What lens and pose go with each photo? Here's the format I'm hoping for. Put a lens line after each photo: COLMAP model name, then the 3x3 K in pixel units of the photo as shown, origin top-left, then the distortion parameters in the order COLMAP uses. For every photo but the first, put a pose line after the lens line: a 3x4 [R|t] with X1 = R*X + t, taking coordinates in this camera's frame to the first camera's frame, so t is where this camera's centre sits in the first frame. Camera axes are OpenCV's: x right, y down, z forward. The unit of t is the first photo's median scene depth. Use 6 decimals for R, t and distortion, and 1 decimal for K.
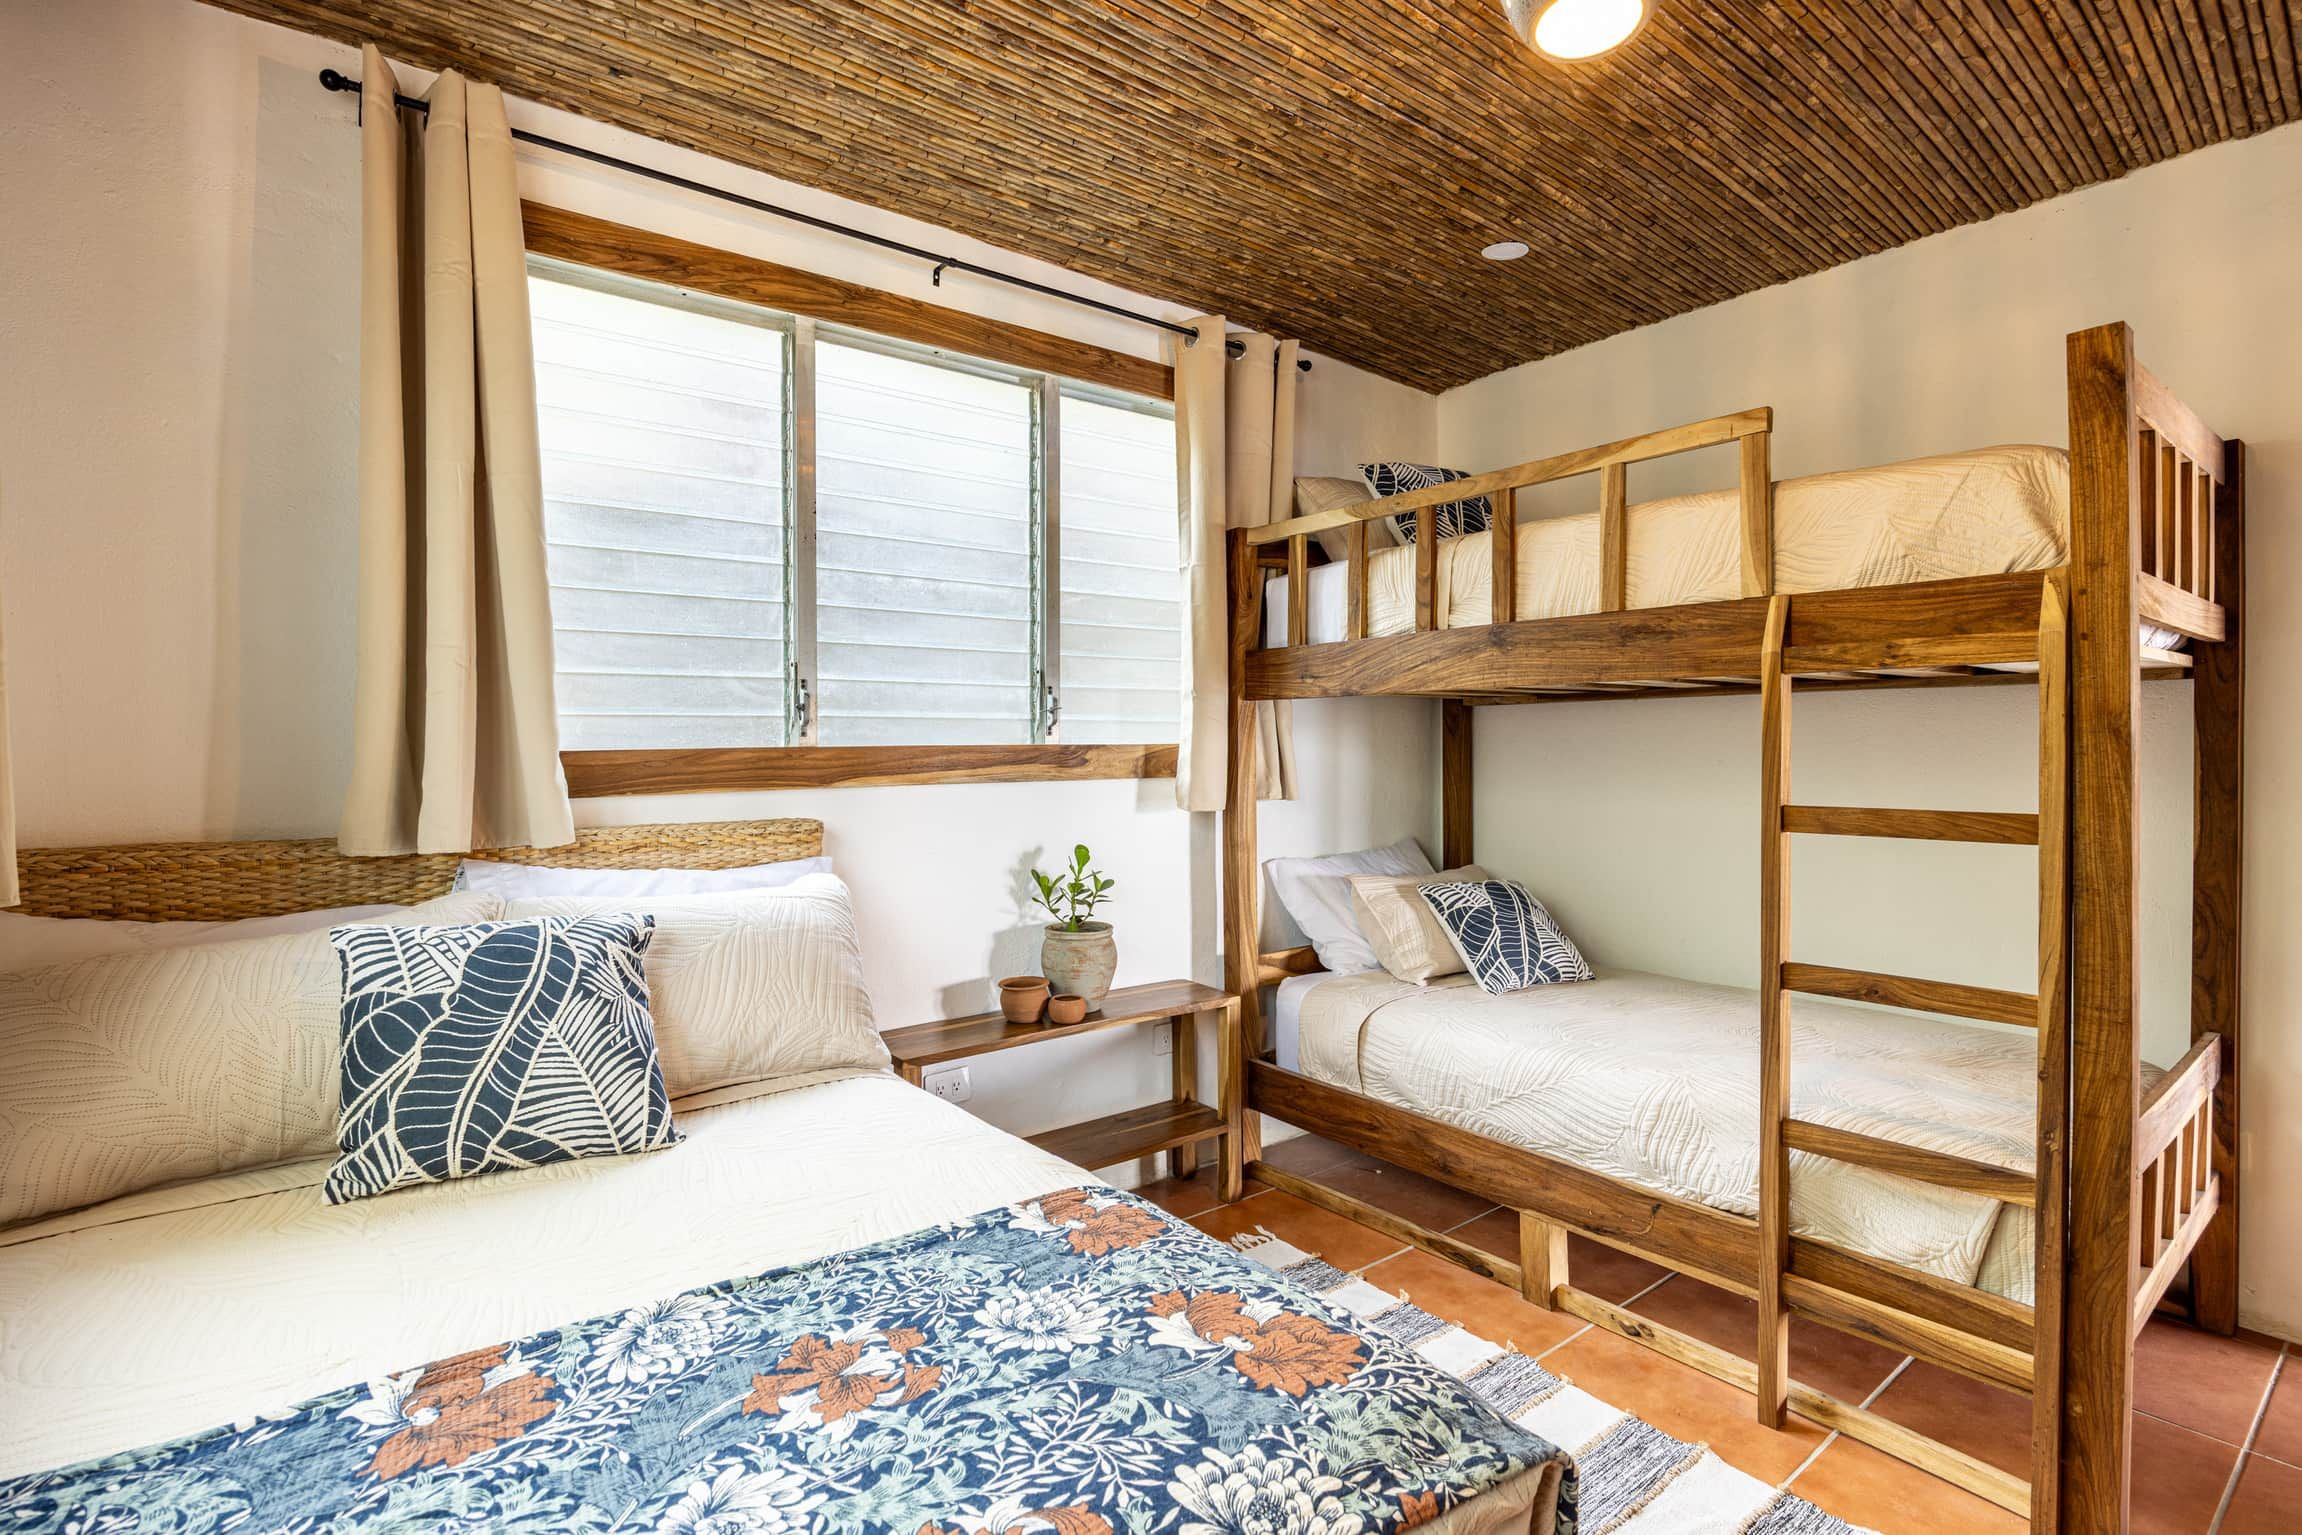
lens RADIAL K [[1092.1, 0, 1161.8], [0, 1092.1, 765.4], [0, 0, 1]] dist [0.001789, -0.001186]
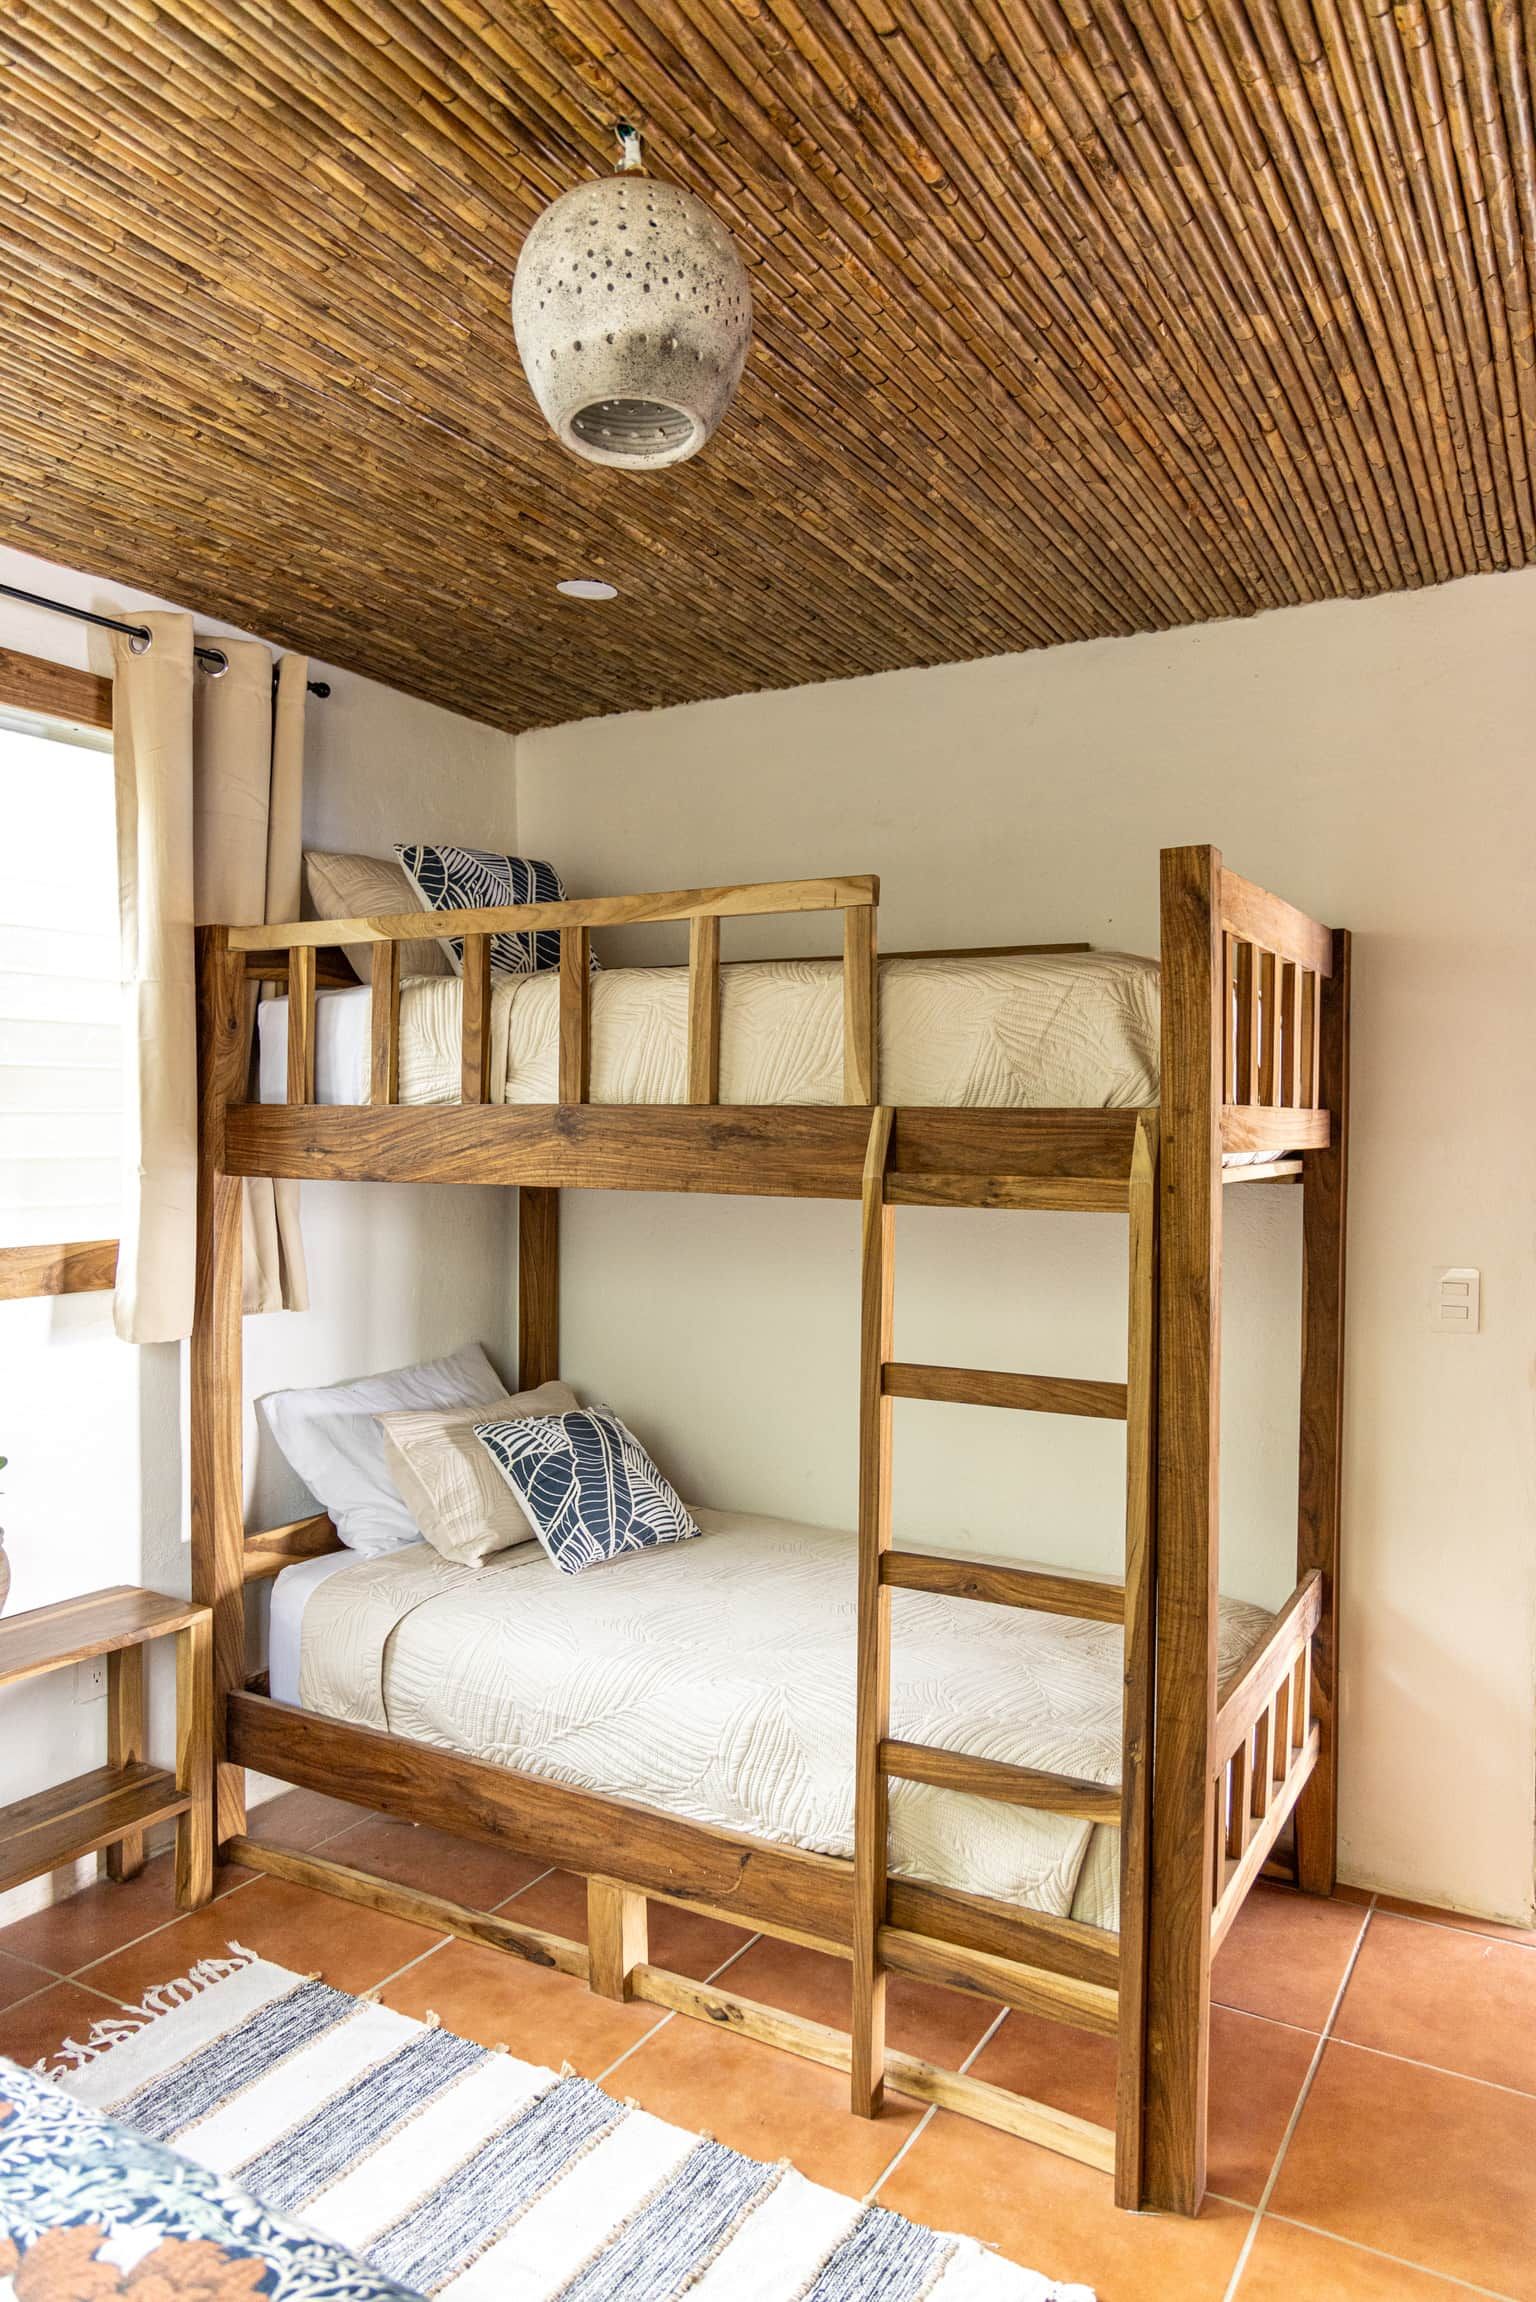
lens RADIAL K [[1554.7, 0, 763.7], [0, 1554.7, 1153.0], [0, 0, 1]] dist [0.020863, -0.000799]
pose [[0.932730, 0.003651, 0.360557, 0.052728], [-0.009220, 0.999863, 0.013726, -0.122936], [-0.360457, -0.016127, 0.932636, -0.055857]]
